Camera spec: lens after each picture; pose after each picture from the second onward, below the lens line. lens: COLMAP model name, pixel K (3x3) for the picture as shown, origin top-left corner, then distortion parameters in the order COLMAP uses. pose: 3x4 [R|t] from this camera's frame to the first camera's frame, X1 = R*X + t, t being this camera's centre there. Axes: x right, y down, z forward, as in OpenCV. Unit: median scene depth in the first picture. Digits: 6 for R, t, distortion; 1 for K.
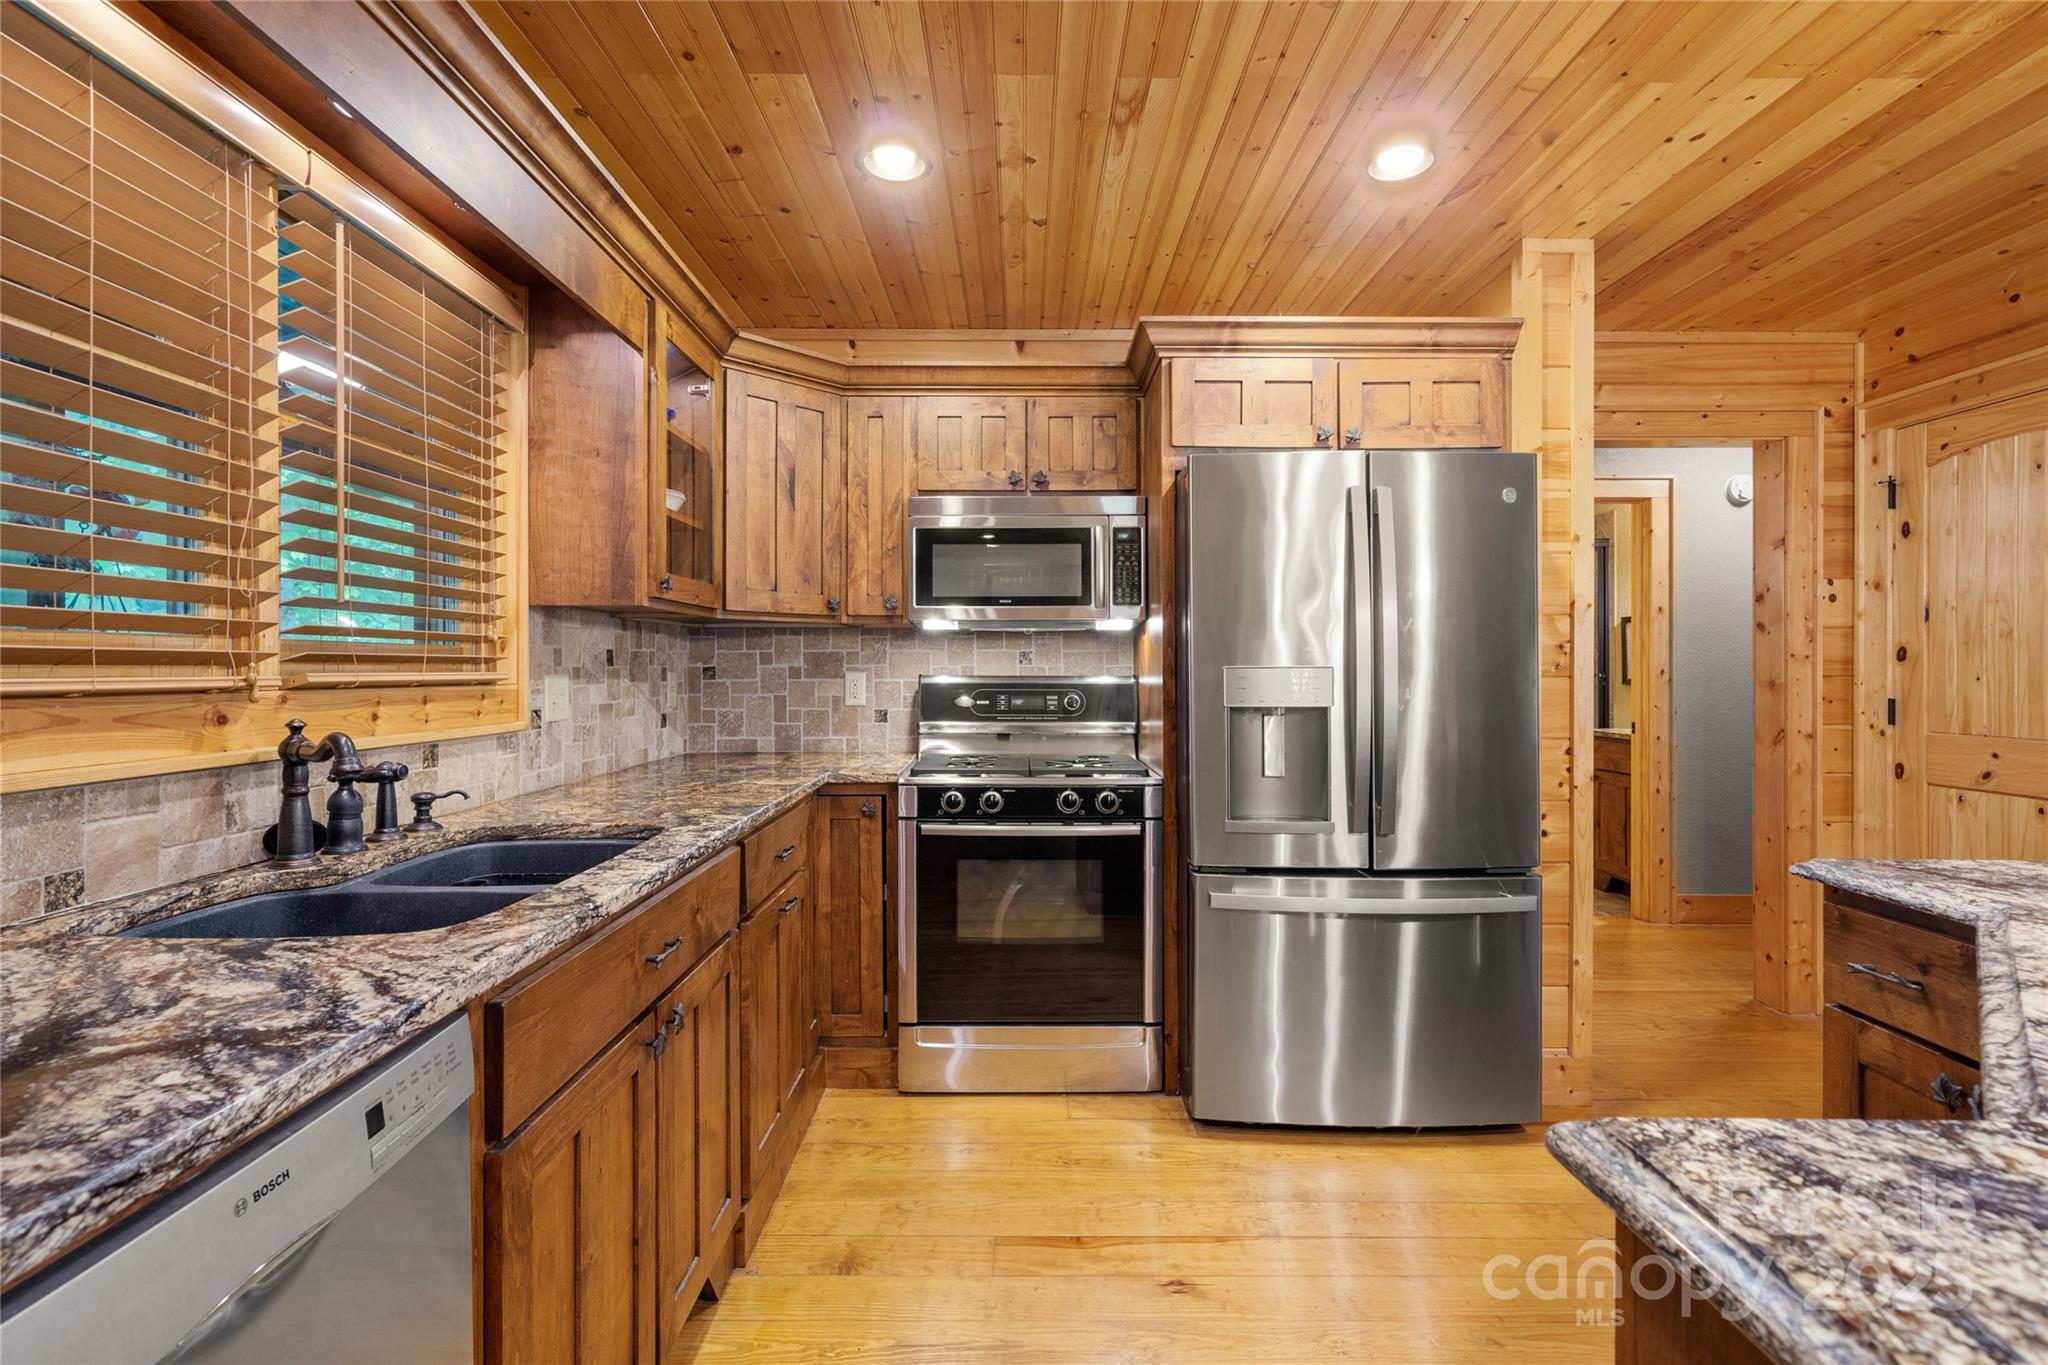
lens RADIAL K [[932.5, 0, 1024.7], [0, 932.5, 670.2], [0, 0, 1]] dist [-0.002856, 0.000377]
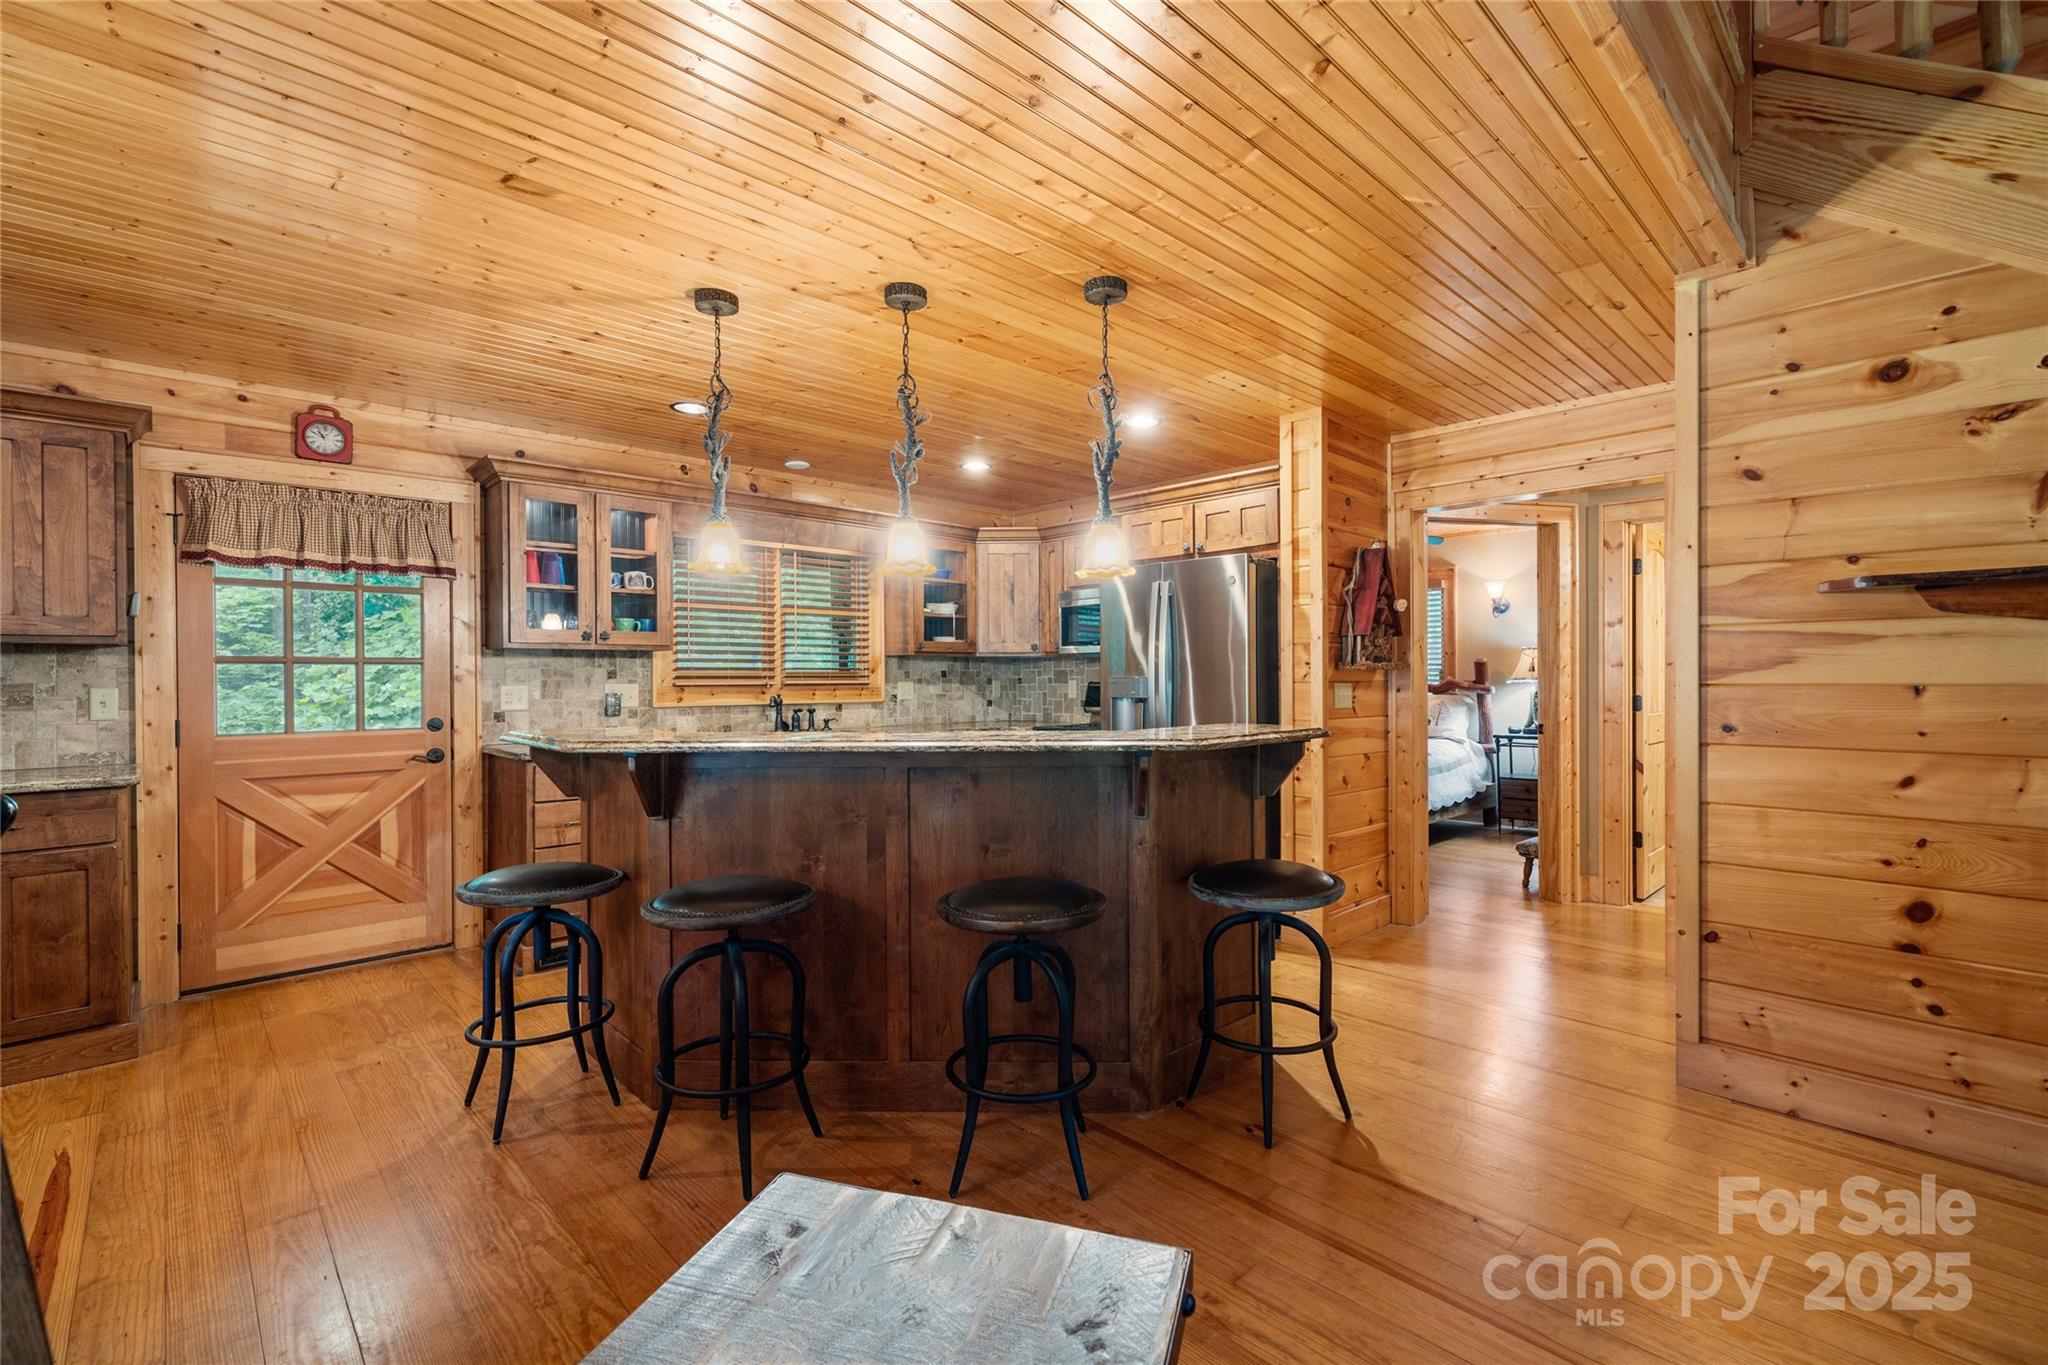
lens RADIAL K [[894.5, 0, 1027.9], [0, 894.5, 681.7], [0, 0, 1]] dist [0.000529, -0.001131]
pose [[0.693942, -0.001253, -0.720029, 1.328416], [0.003134, 0.999994, 0.001280, 0.002580], [0.720024, -0.003145, 0.693942, -0.408640]]
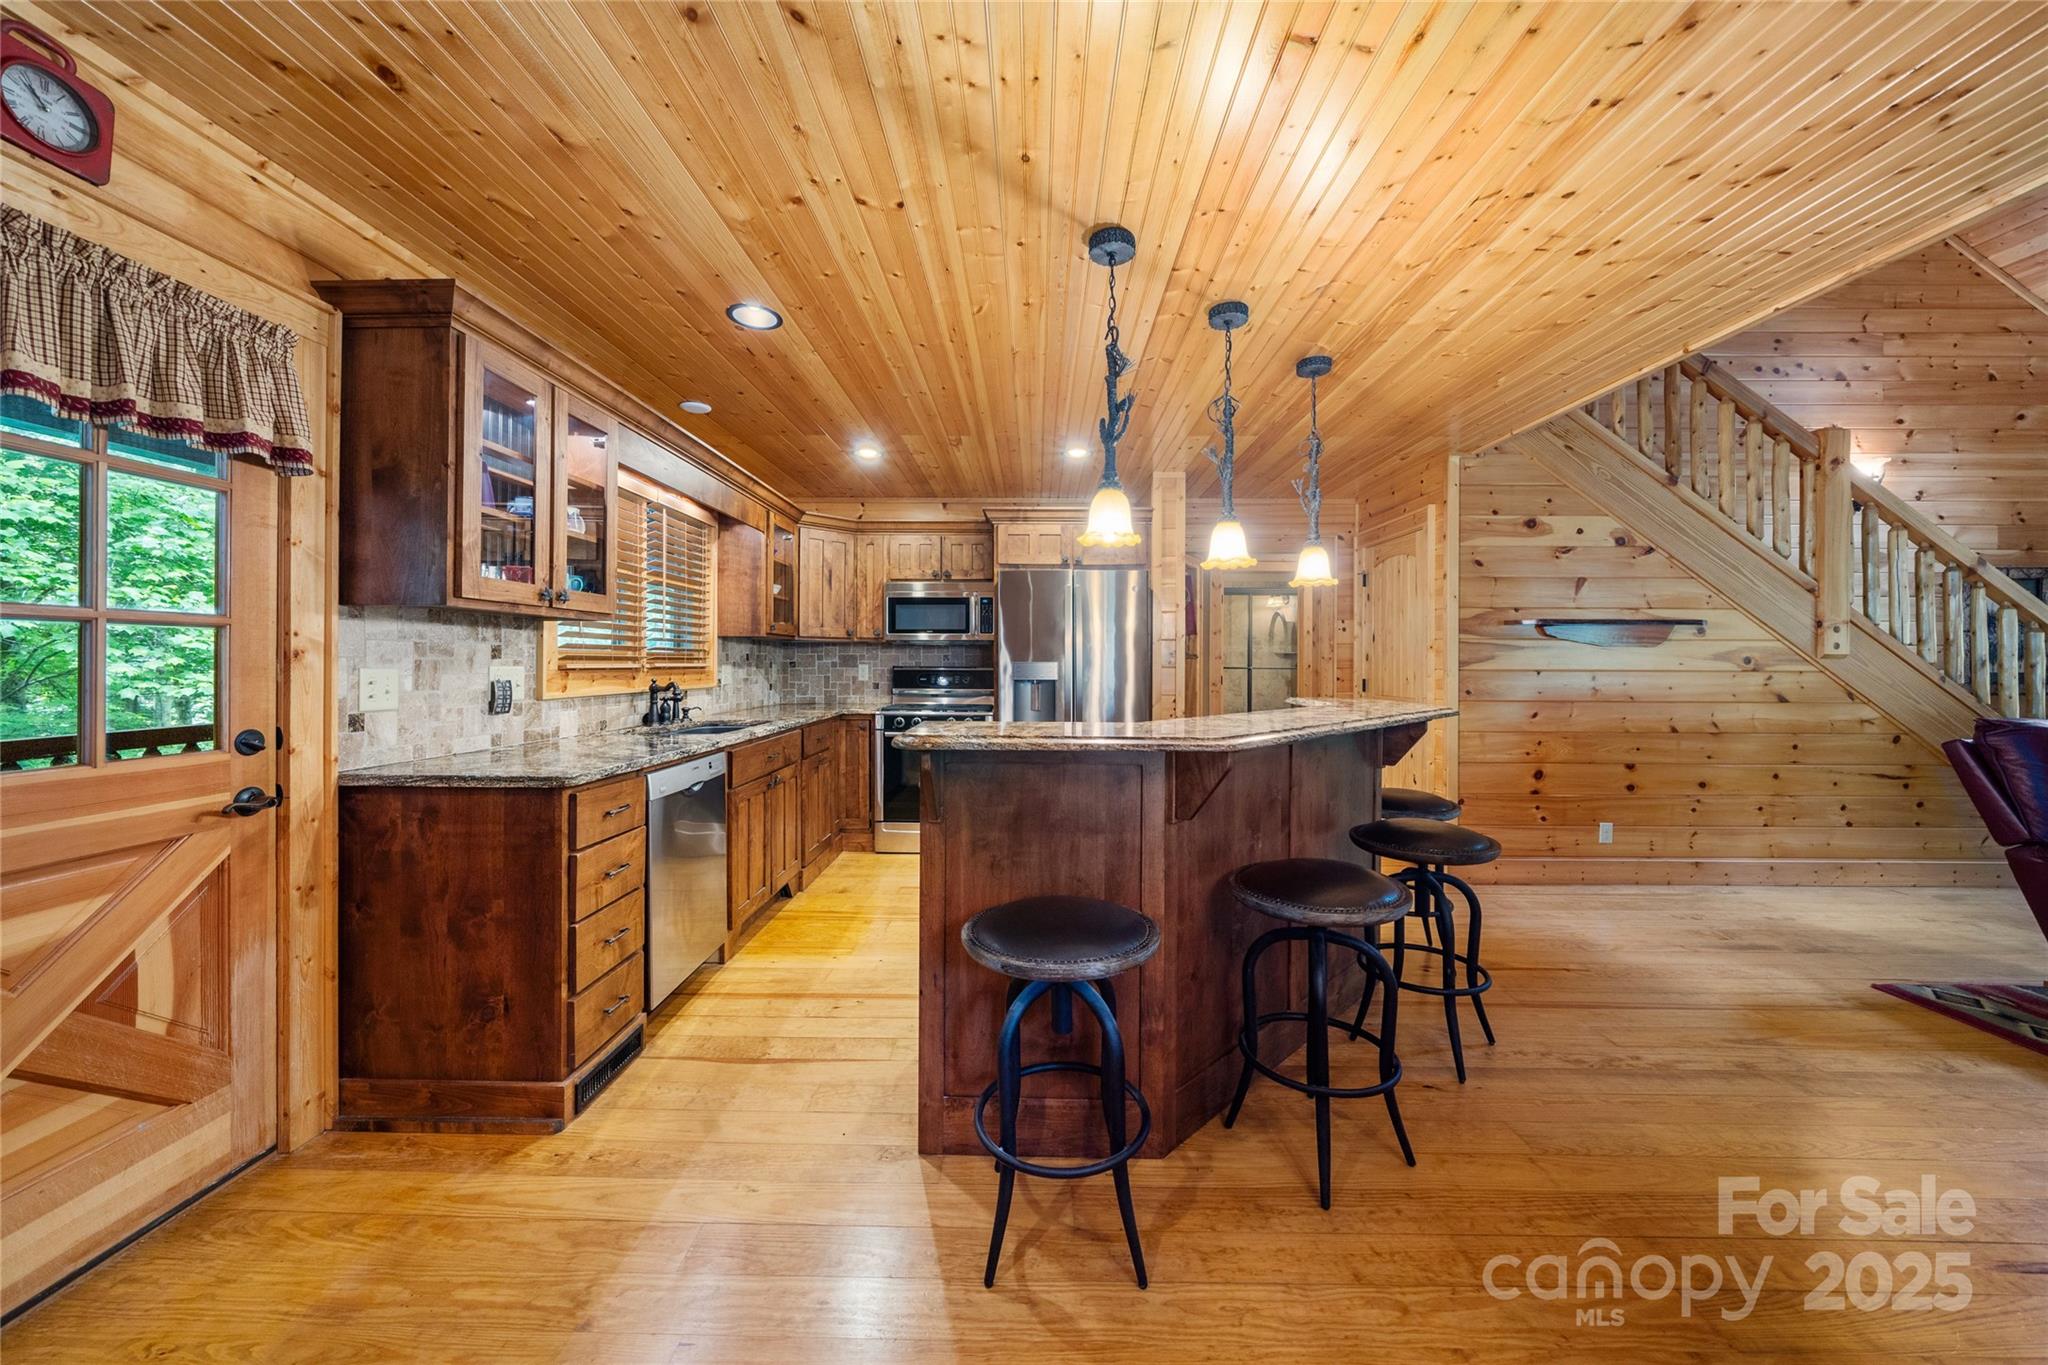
lens RADIAL K [[707.7, 0, 1022.1], [0, 707.7, 663.1], [0, 0, 1]] dist [-0.004783, -0.000163]
pose [[0.999763, 0.003317, -0.021496, 0.253333], [-0.003375, 0.999991, -0.002701, 0.002619], [0.021487, 0.002773, 0.999765, -0.691744]]
